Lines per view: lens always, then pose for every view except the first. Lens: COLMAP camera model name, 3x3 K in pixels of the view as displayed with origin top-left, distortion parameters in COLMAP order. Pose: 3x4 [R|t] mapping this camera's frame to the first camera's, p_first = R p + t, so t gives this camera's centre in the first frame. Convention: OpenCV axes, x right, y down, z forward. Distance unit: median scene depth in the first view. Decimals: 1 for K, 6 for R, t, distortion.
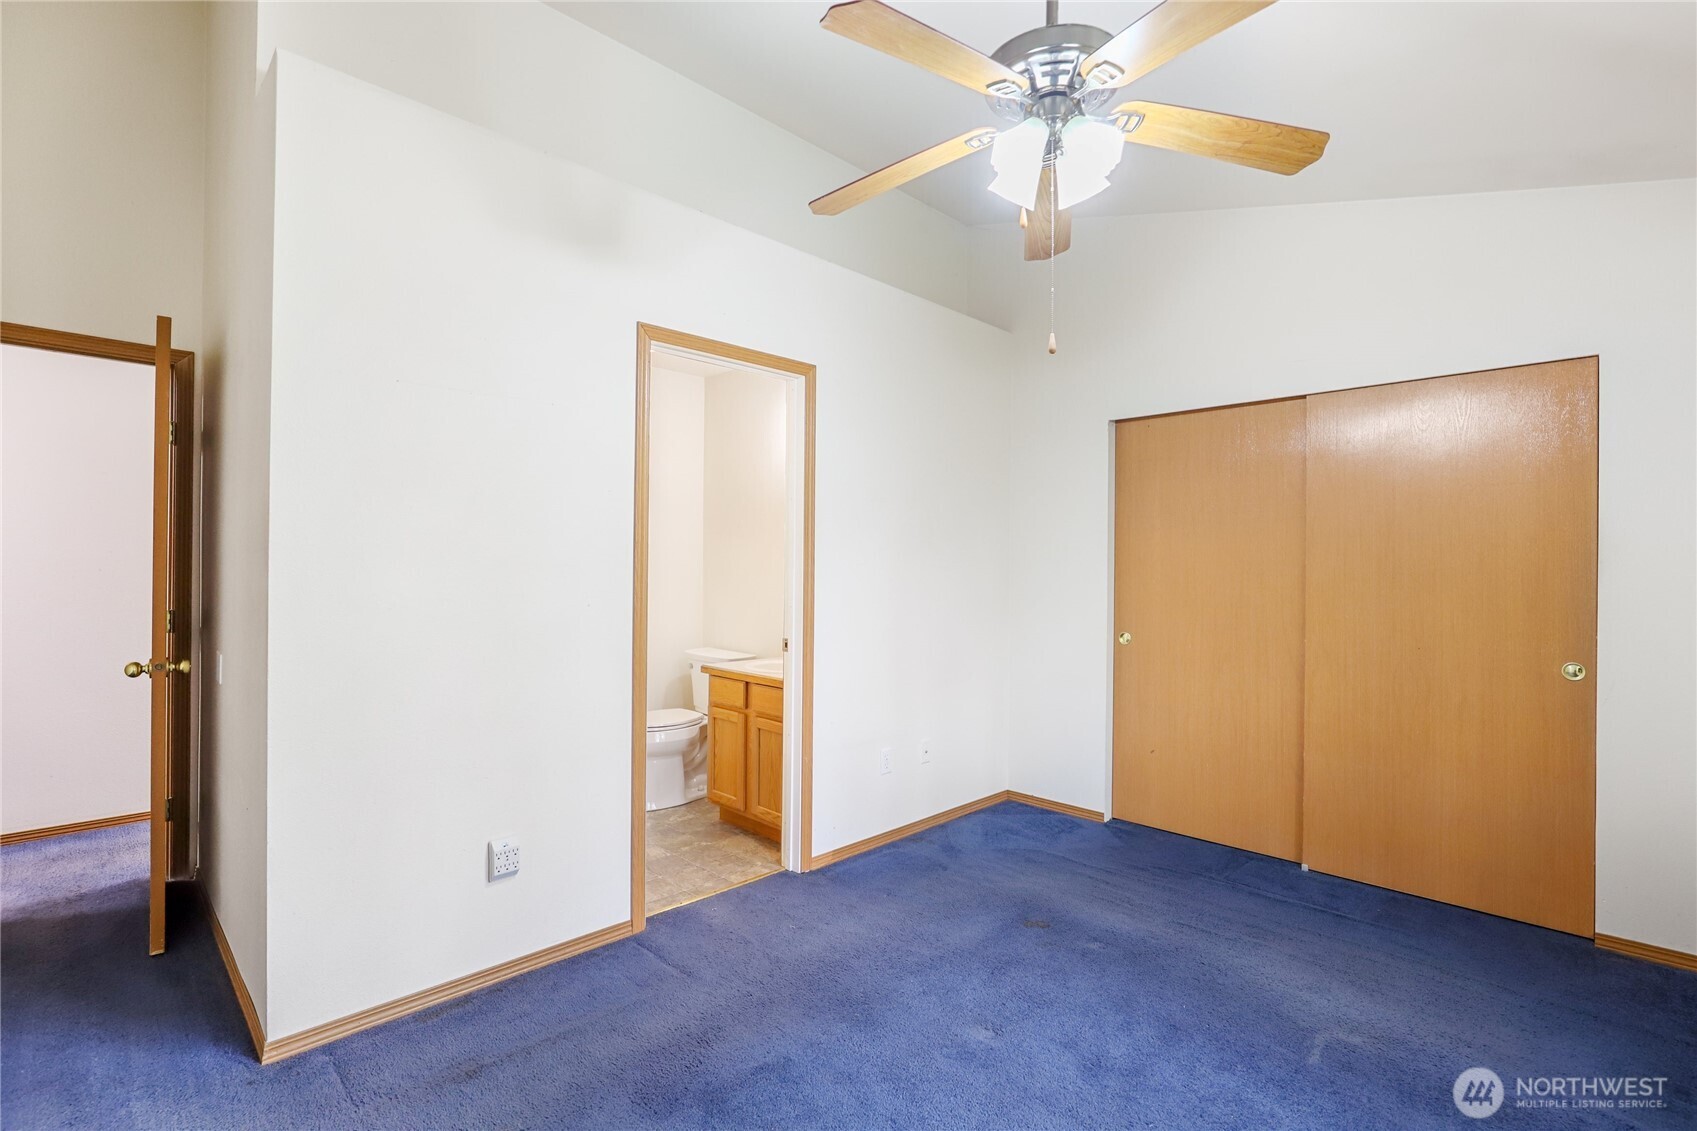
lens RADIAL K [[784.2, 0, 849.7], [0, 784.2, 572.9], [0, 0, 1]] dist [-0.015476, 0.006361]
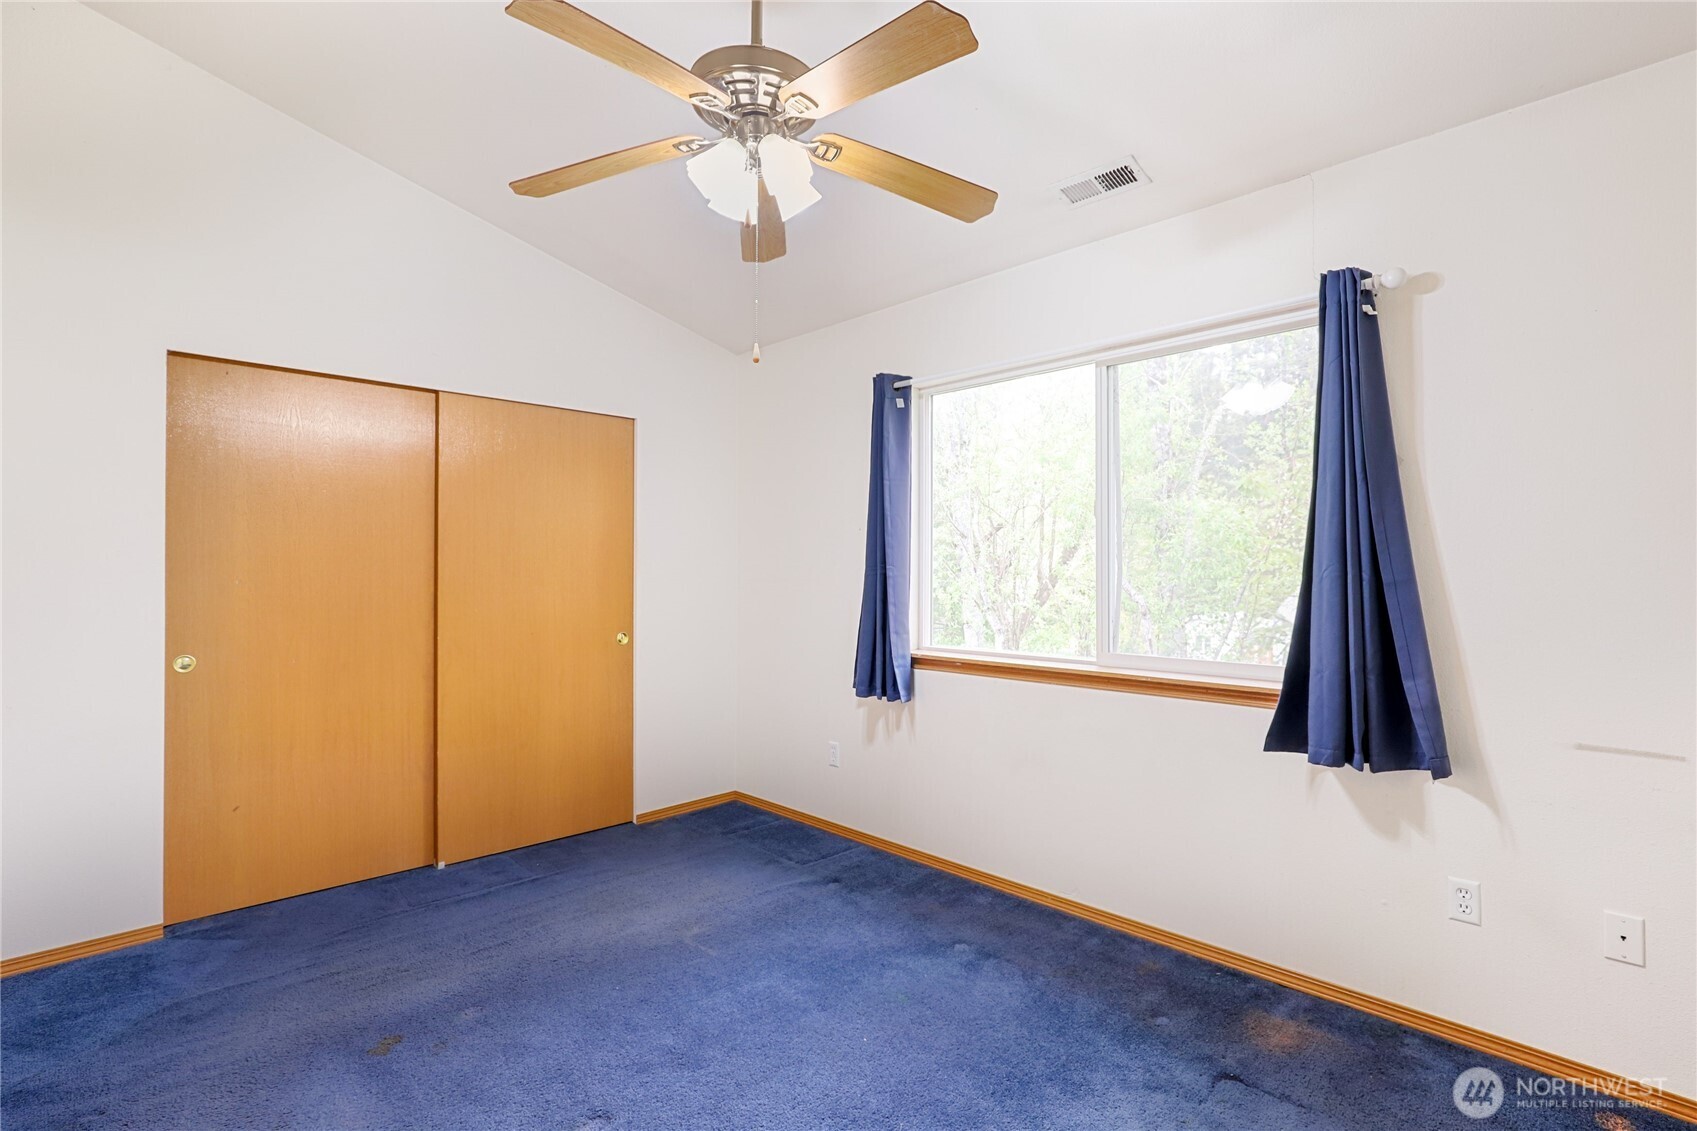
lens RADIAL K [[809.9, 0, 848.5], [0, 809.9, 565.5], [0, 0, 1]] dist [0.002527, 0.000478]
pose [[0.003319, 0.003780, 0.999987, -0.491985], [0.000918, 0.999992, -0.003783, 0.000451], [-0.999994, 0.000931, 0.003316, 0.523789]]
